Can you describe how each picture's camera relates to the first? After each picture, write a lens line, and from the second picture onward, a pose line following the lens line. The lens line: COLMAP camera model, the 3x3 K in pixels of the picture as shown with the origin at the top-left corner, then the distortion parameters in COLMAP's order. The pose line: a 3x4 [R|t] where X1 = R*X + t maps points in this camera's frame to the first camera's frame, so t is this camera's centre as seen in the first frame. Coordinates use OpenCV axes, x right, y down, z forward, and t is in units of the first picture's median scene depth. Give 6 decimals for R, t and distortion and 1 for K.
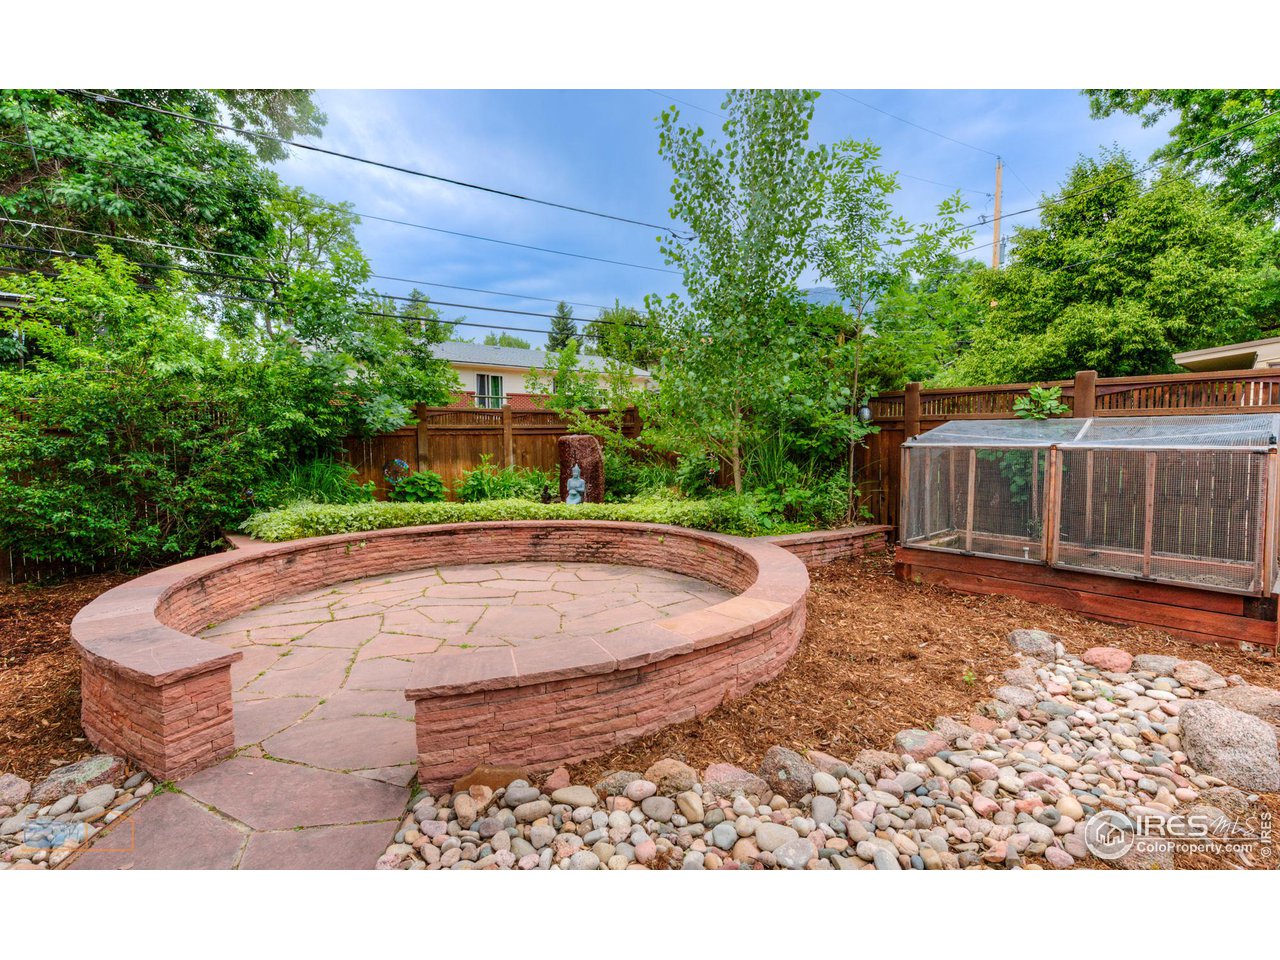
lens RADIAL K [[605.5, 0, 638.8], [0, 605.5, 456.9], [0, 0, 1]] dist [0.004183, -0.000257]
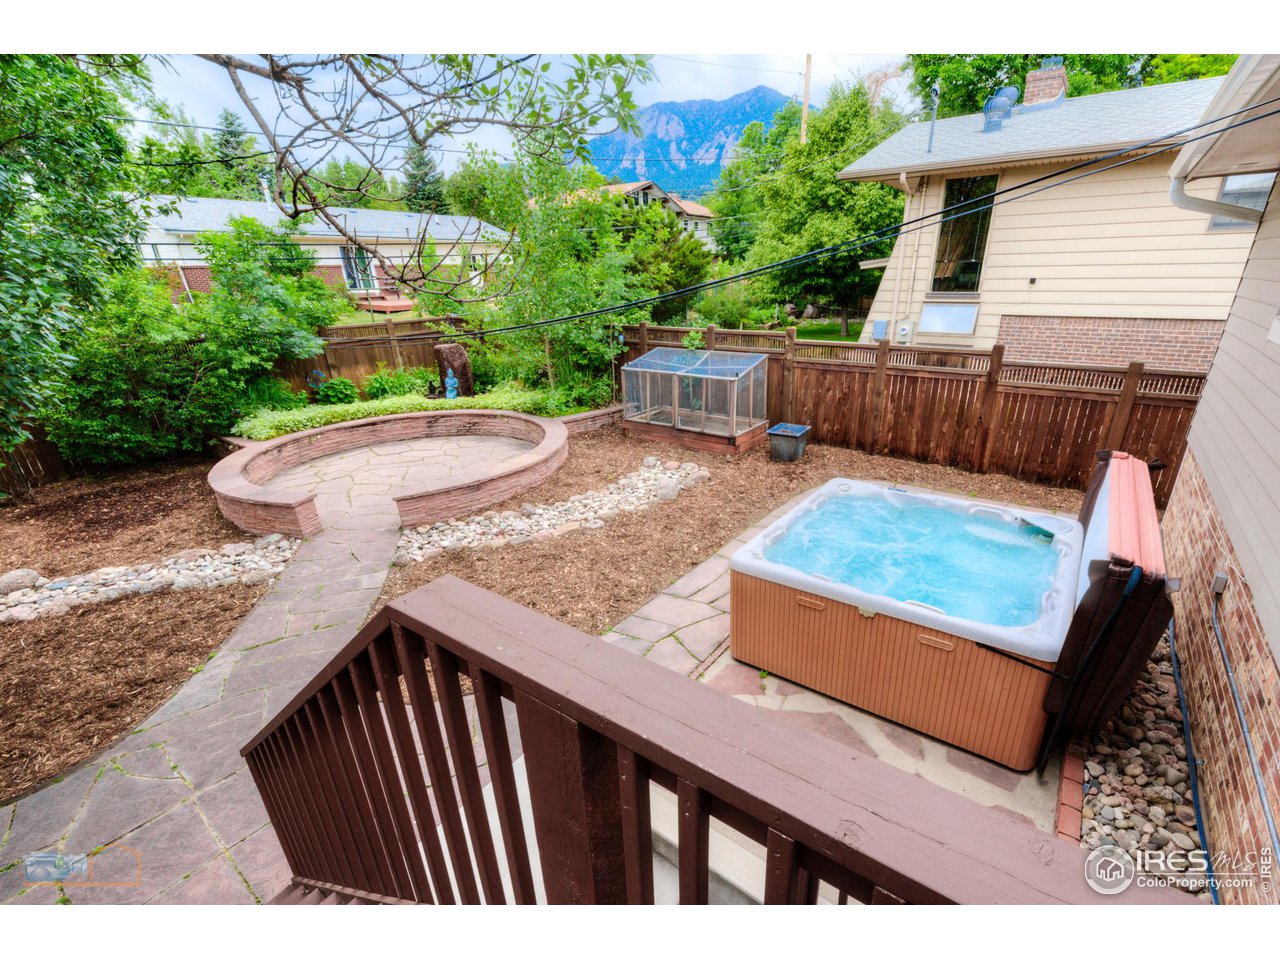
lens RADIAL K [[585.8, 0, 680.9], [0, 585.8, 515.8], [0, 0, 1]] dist [0.001910, -0.000443]
pose [[0.971659, -0.106559, 0.211006, 0.136755], [0.024619, 0.933397, 0.358000, -0.193218], [-0.235100, -0.342659, 0.909567, -0.724098]]
